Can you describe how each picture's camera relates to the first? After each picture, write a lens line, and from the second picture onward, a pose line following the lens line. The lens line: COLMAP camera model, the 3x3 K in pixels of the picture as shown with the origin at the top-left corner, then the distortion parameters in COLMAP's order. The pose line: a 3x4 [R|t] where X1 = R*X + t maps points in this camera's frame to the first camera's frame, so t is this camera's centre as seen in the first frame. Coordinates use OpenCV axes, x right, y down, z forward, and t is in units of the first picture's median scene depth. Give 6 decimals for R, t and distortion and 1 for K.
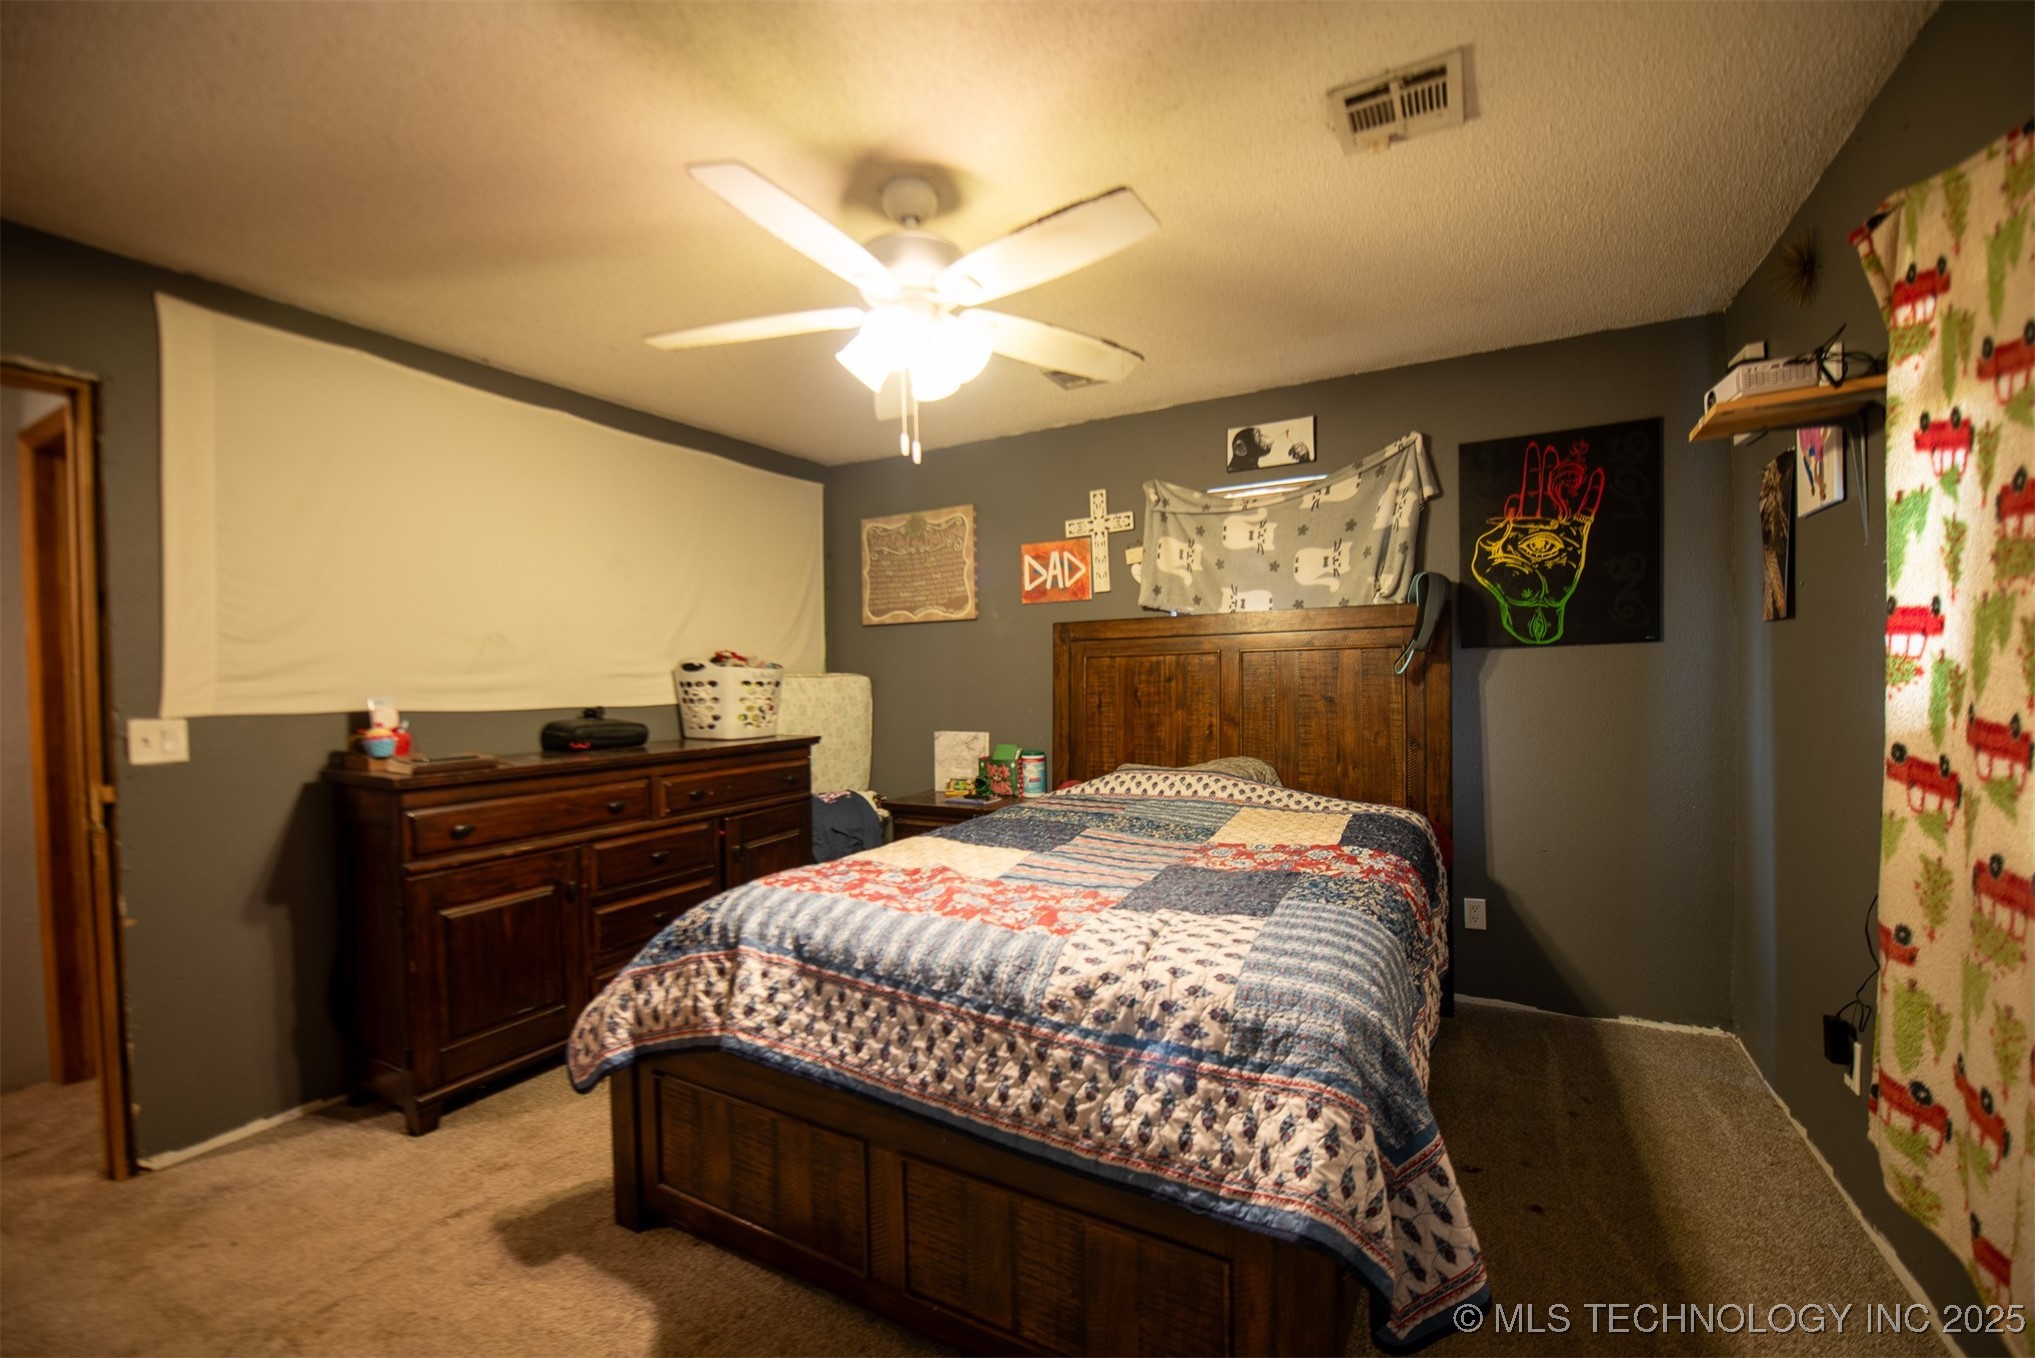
lens RADIAL K [[819.6, 0, 1014.1], [0, 819.6, 690.7], [0, 0, 1]] dist [-0.015915, -0.002197]
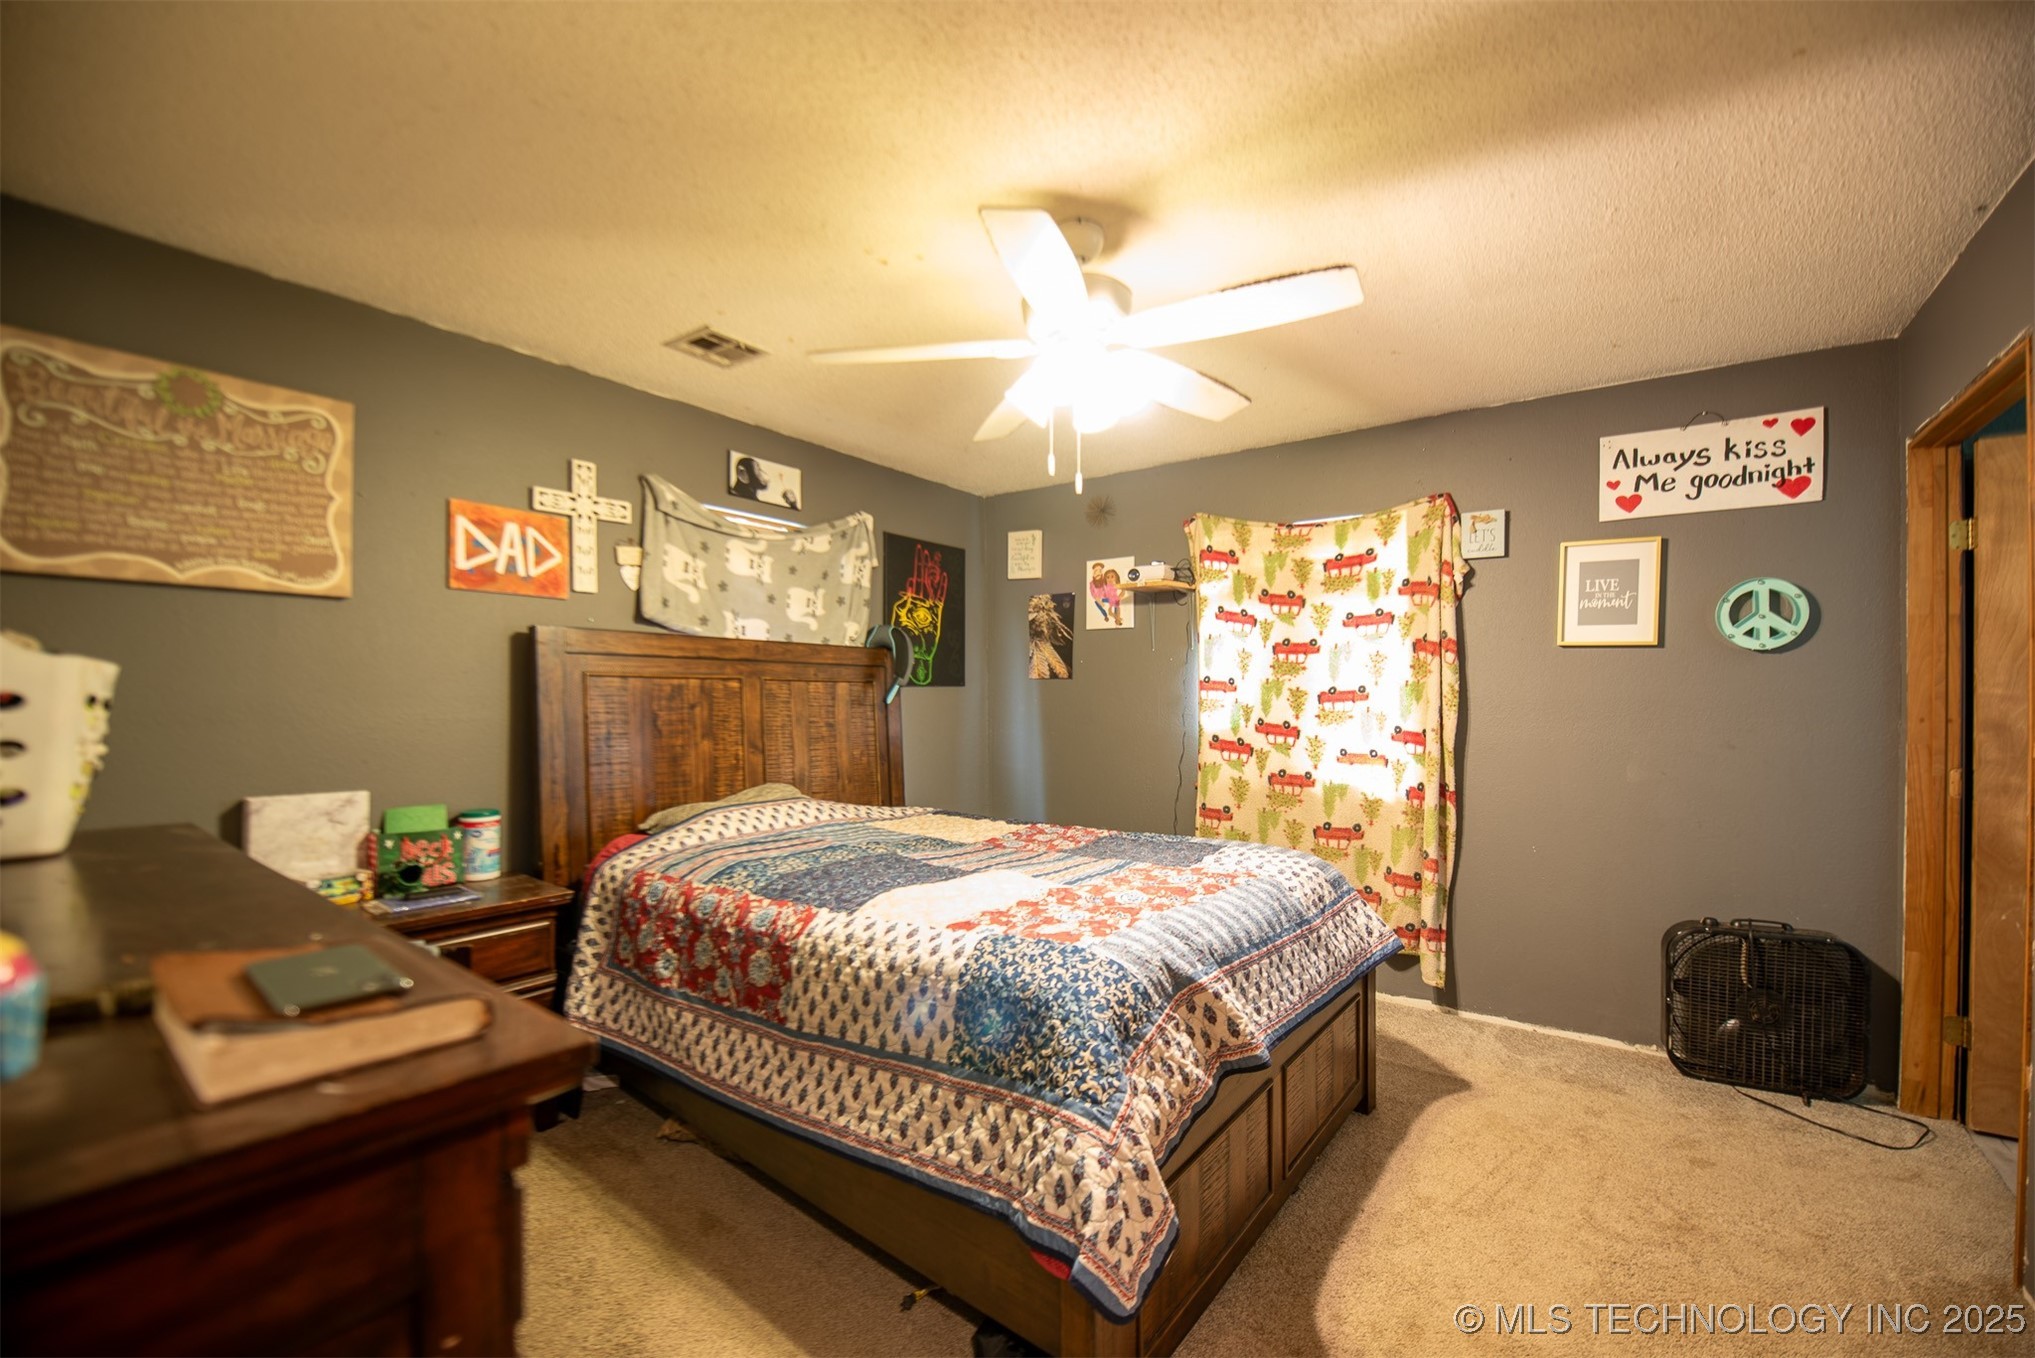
lens RADIAL K [[819.6, 0, 1018.1], [0, 819.6, 687.9], [0, 0, 1]] dist [-0.015915, -0.002197]
pose [[0.145328, 0.035221, 0.988756, -0.642109], [0.010170, 0.999260, -0.037090, 0.003415], [-0.989331, 0.015446, 0.144863, 0.521282]]
